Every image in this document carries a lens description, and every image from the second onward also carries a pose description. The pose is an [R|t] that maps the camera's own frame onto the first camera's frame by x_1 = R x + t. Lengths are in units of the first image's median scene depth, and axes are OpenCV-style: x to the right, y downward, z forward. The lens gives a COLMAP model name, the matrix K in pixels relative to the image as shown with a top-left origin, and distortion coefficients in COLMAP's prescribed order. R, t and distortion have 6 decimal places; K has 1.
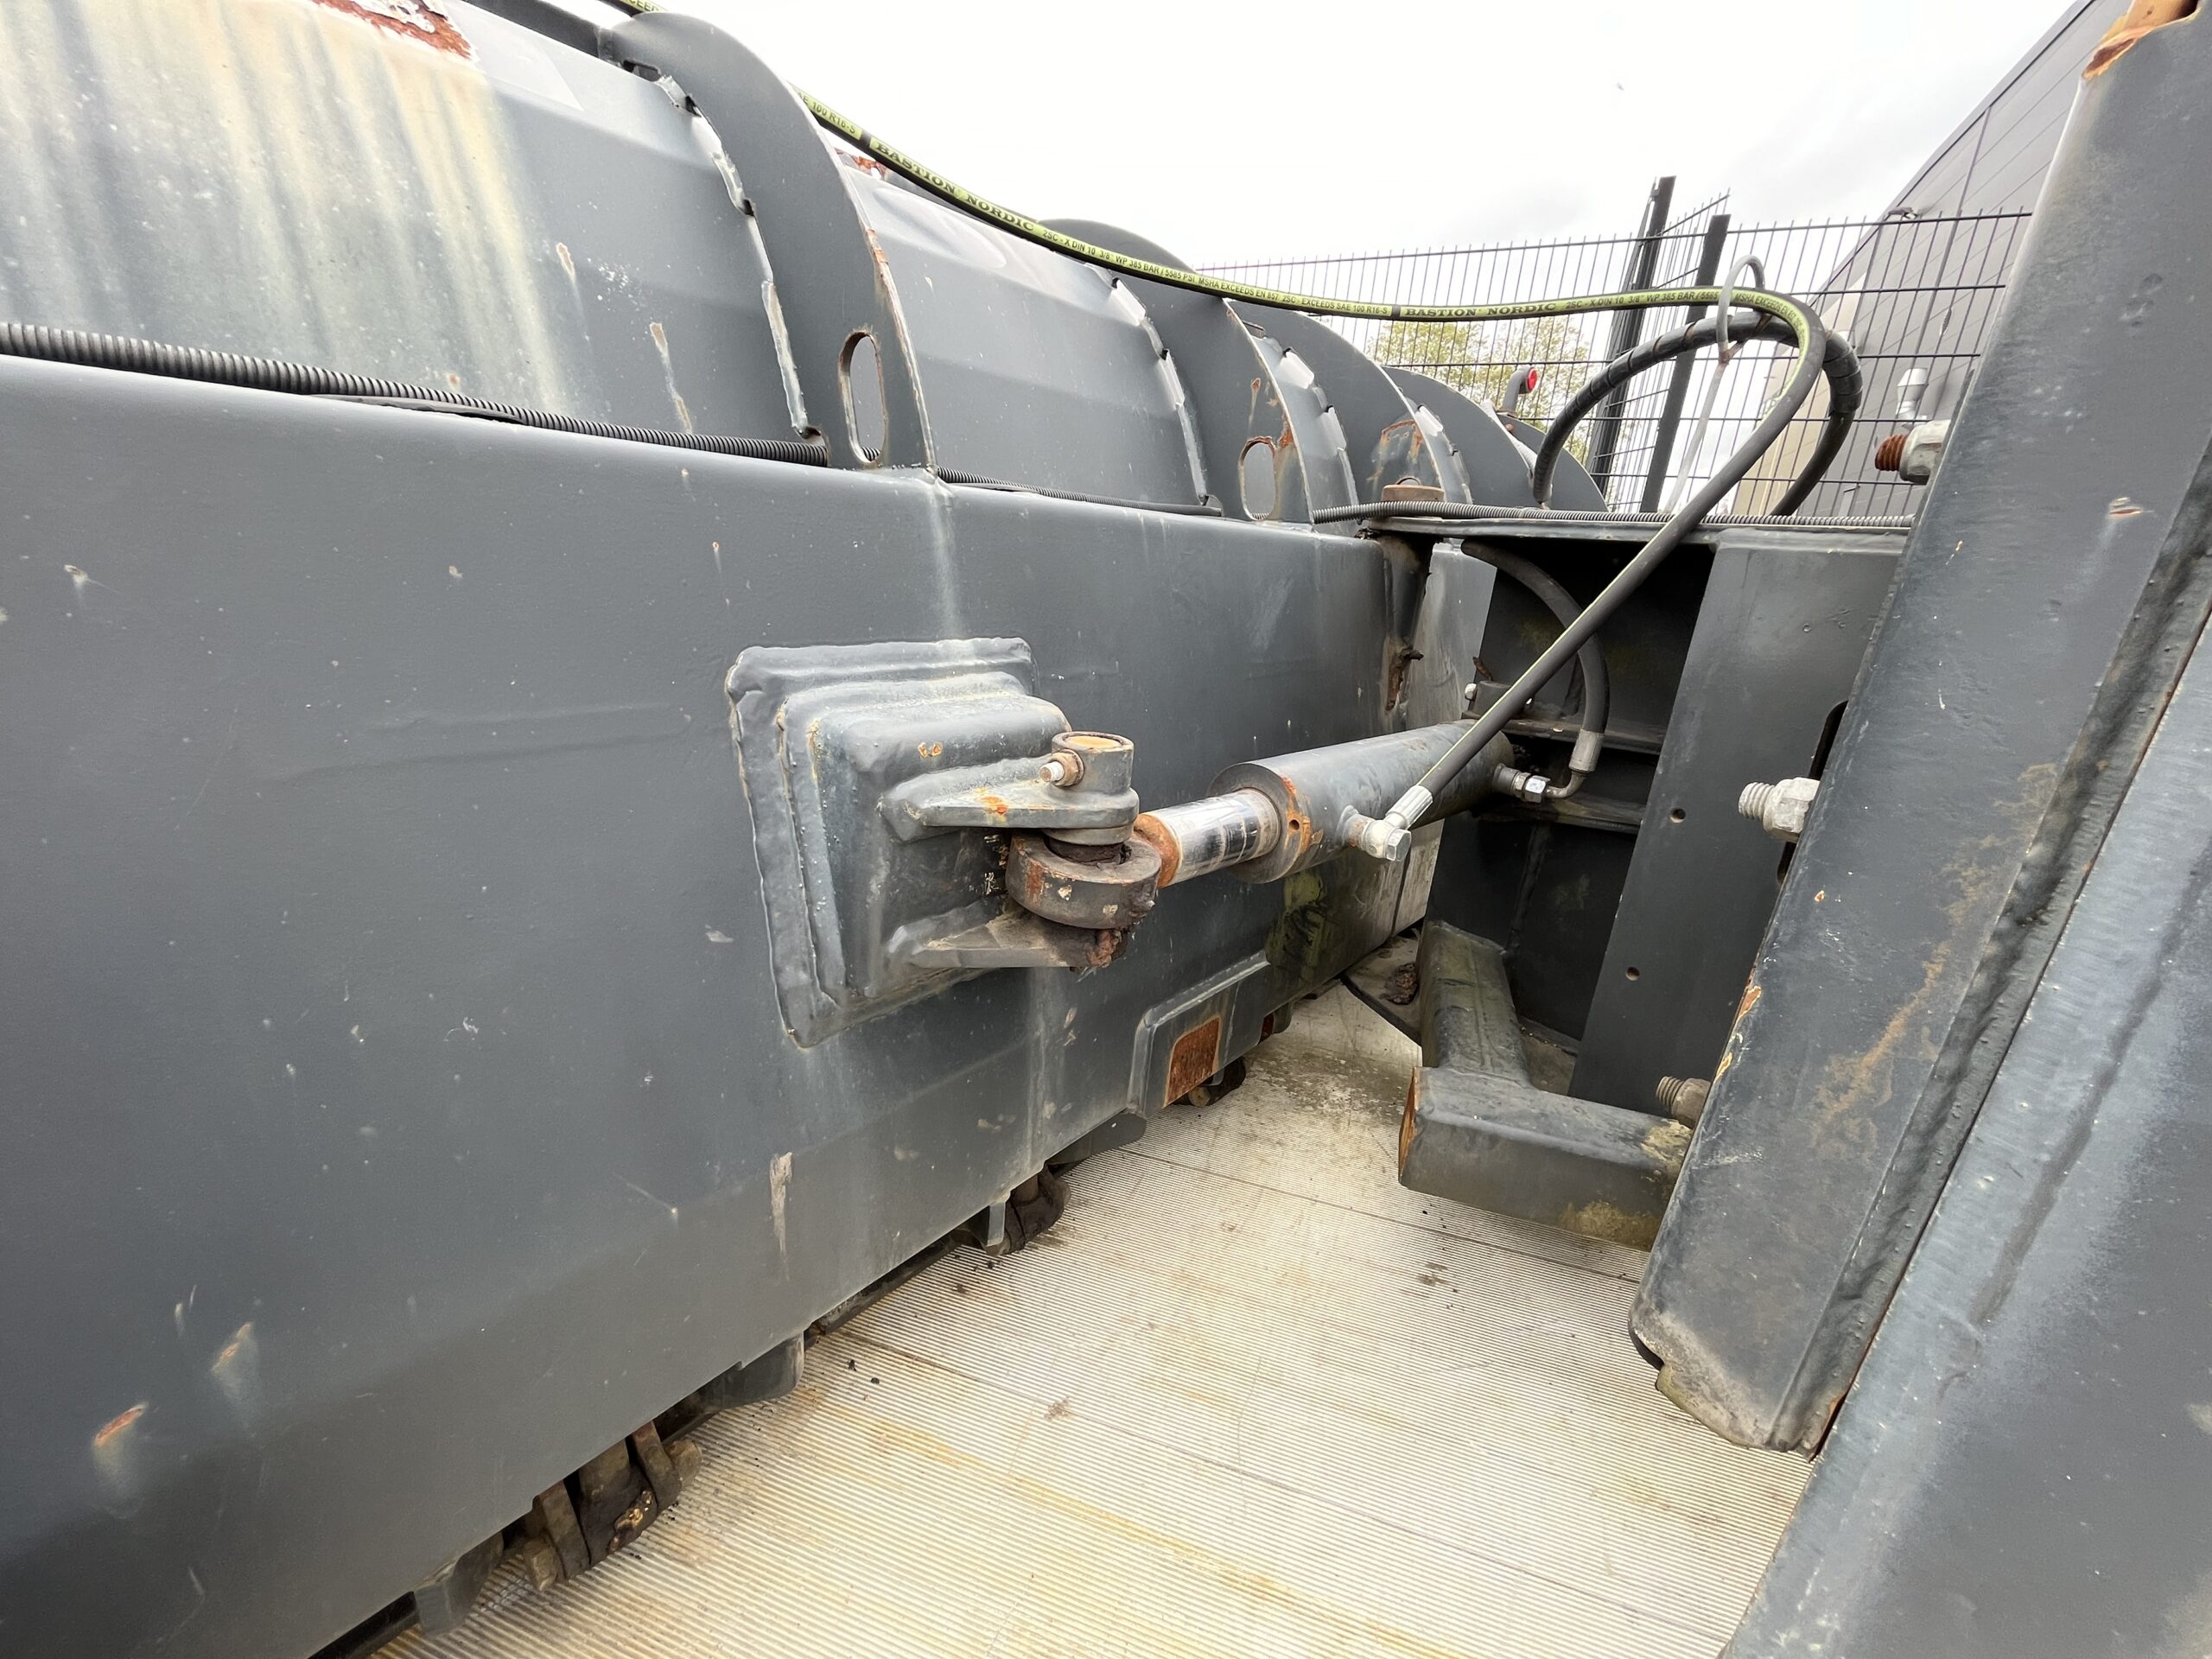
lens RADIAL K [[886.0, 0, 1060.3], [0, 886.0, 838.4], [0, 0, 1]] dist [-0.001067, 0.000196]
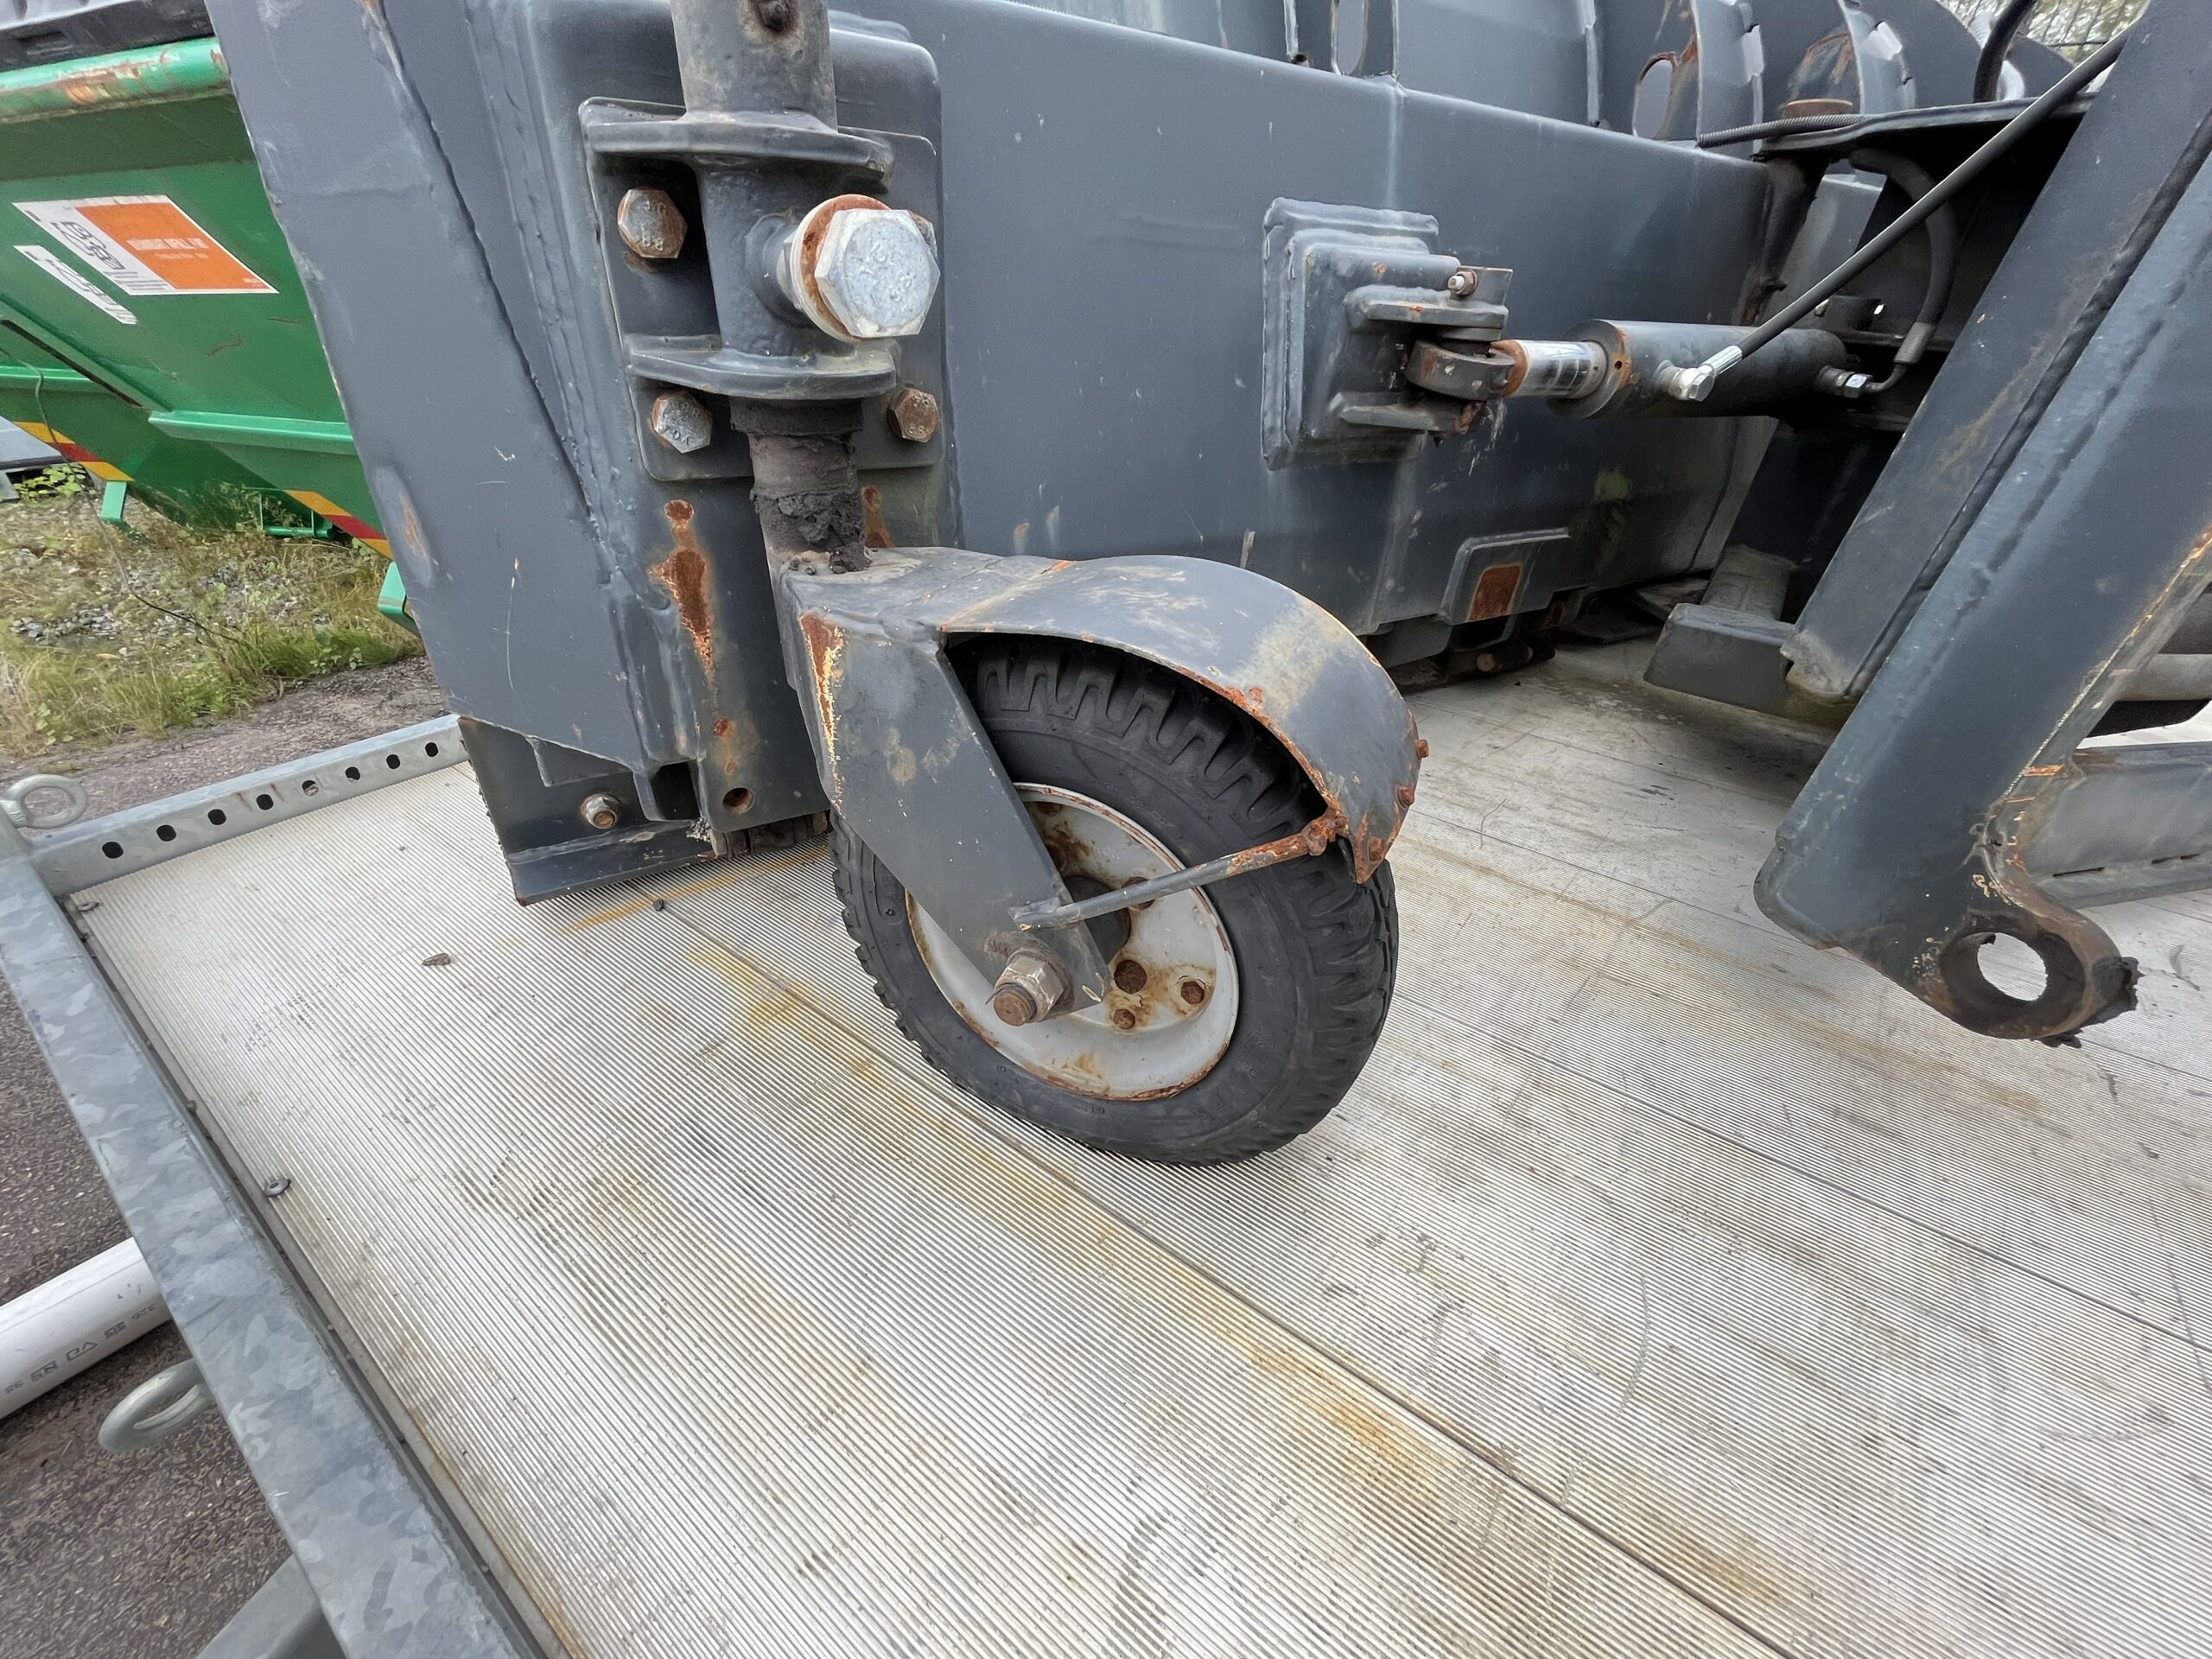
lens RADIAL K [[886.0, 0, 1060.3], [0, 886.0, 838.4], [0, 0, 1]] dist [-0.001067, 0.000196]
pose [[0.955097, 0.143525, -0.259210, -0.115065], [-0.078553, 0.966197, 0.245546, 0.479757], [0.285690, -0.214158, 0.934086, -0.780308]]
